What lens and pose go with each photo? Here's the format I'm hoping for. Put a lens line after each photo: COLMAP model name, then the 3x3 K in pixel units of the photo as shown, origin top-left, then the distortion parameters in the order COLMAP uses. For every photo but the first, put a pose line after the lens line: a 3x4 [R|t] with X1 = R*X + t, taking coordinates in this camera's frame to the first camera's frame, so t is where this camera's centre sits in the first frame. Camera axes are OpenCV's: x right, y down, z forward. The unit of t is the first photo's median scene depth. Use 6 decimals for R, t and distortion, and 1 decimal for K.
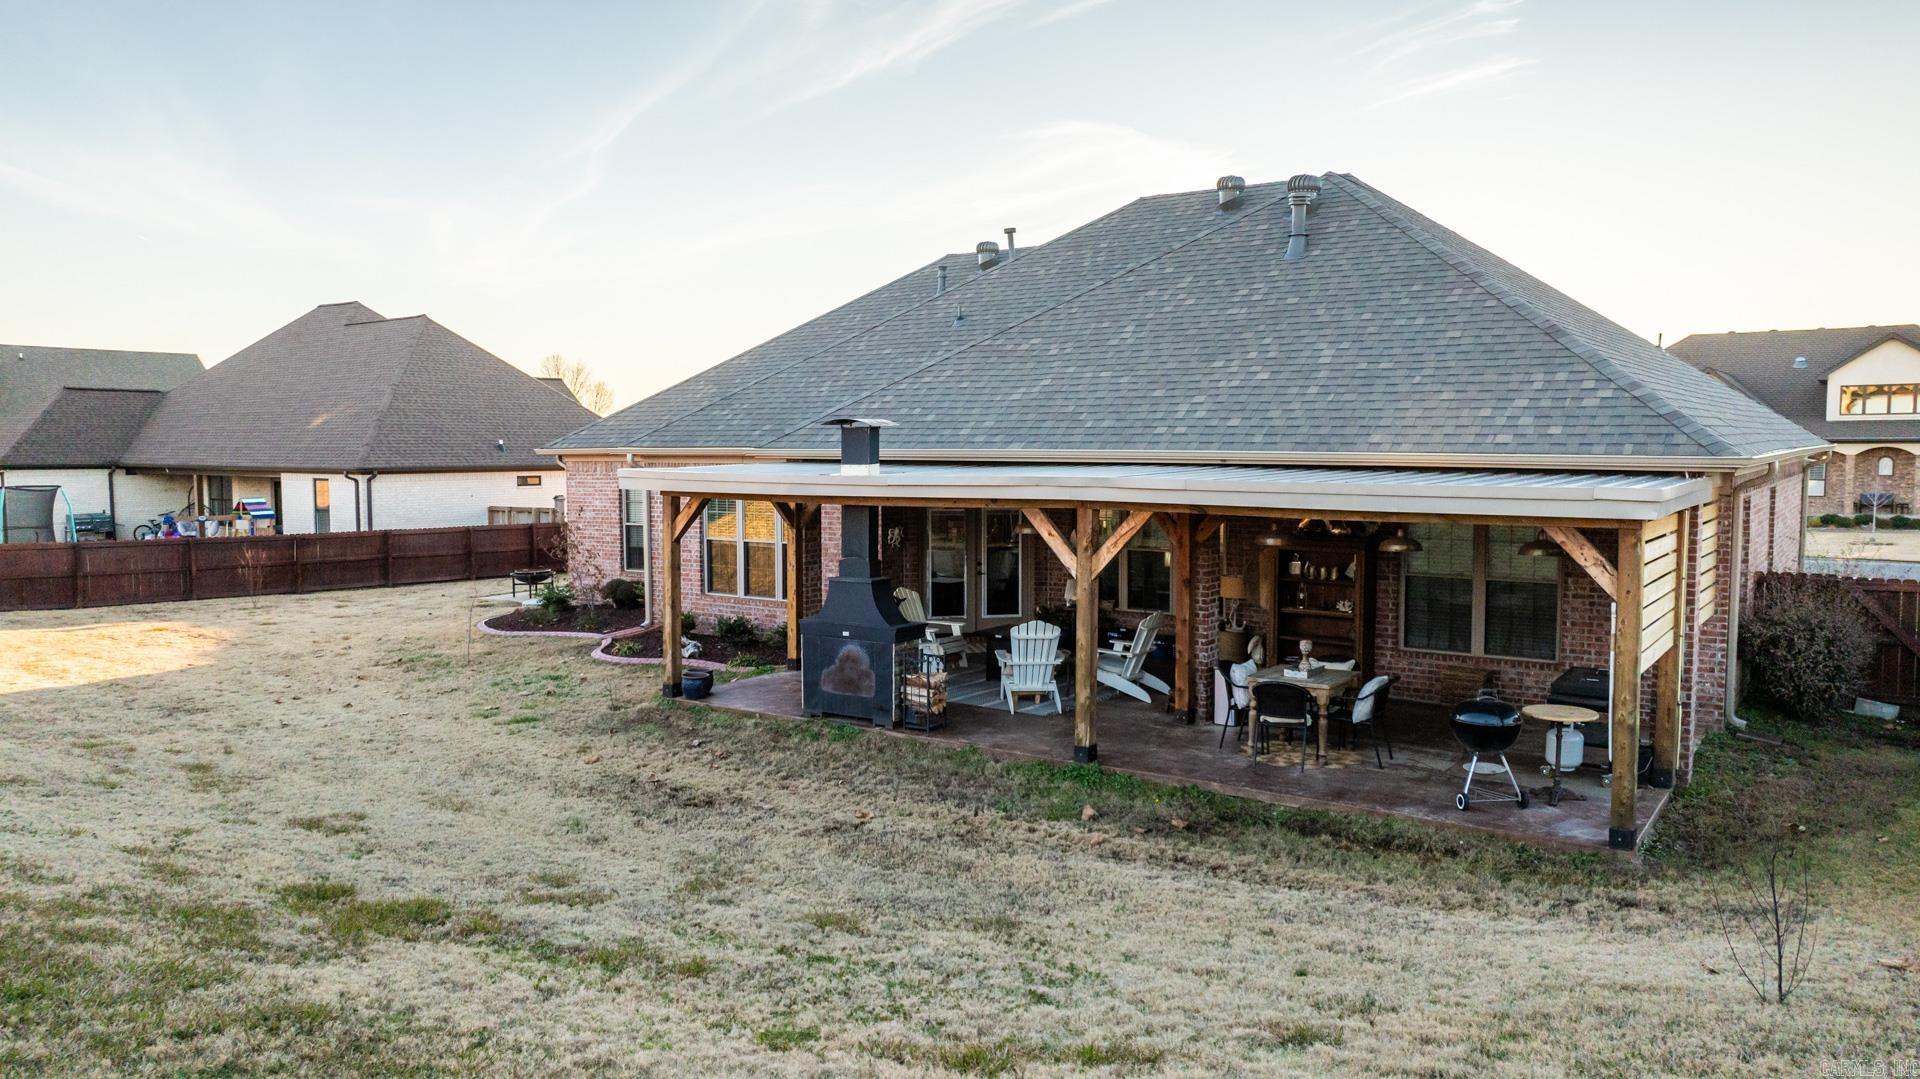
lens RADIAL K [[1353.9, 0, 953.6], [0, 1353.9, 536.4], [0, 0, 1]] dist [-0.022222, 0.011611]
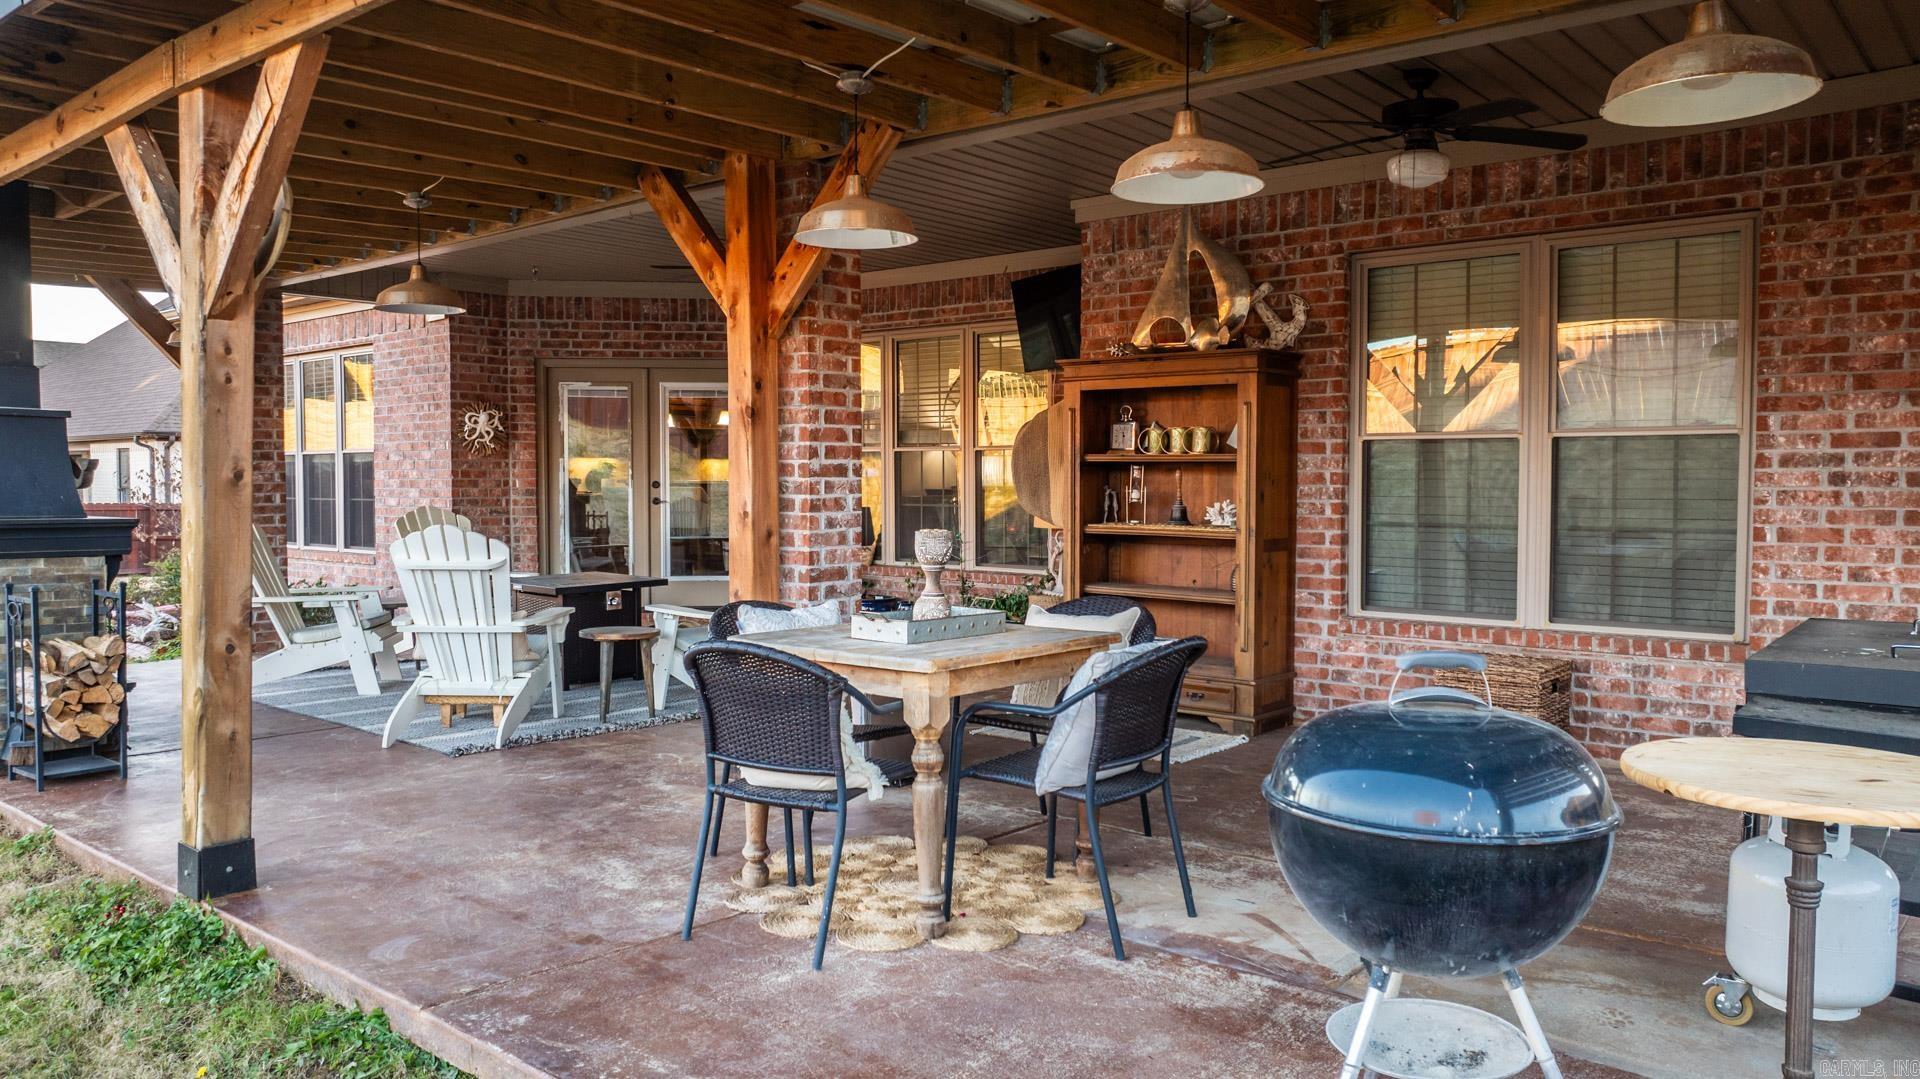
lens RADIAL K [[1353.9, 0, 965.3], [0, 1353.9, 540.9], [0, 0, 1]] dist [-0.022222, 0.011611]
pose [[0.996852, 0.007093, -0.078963, 0.241152], [-0.009242, 0.999596, -0.026885, 0.072531], [0.078741, 0.027530, 0.996515, 0.560679]]
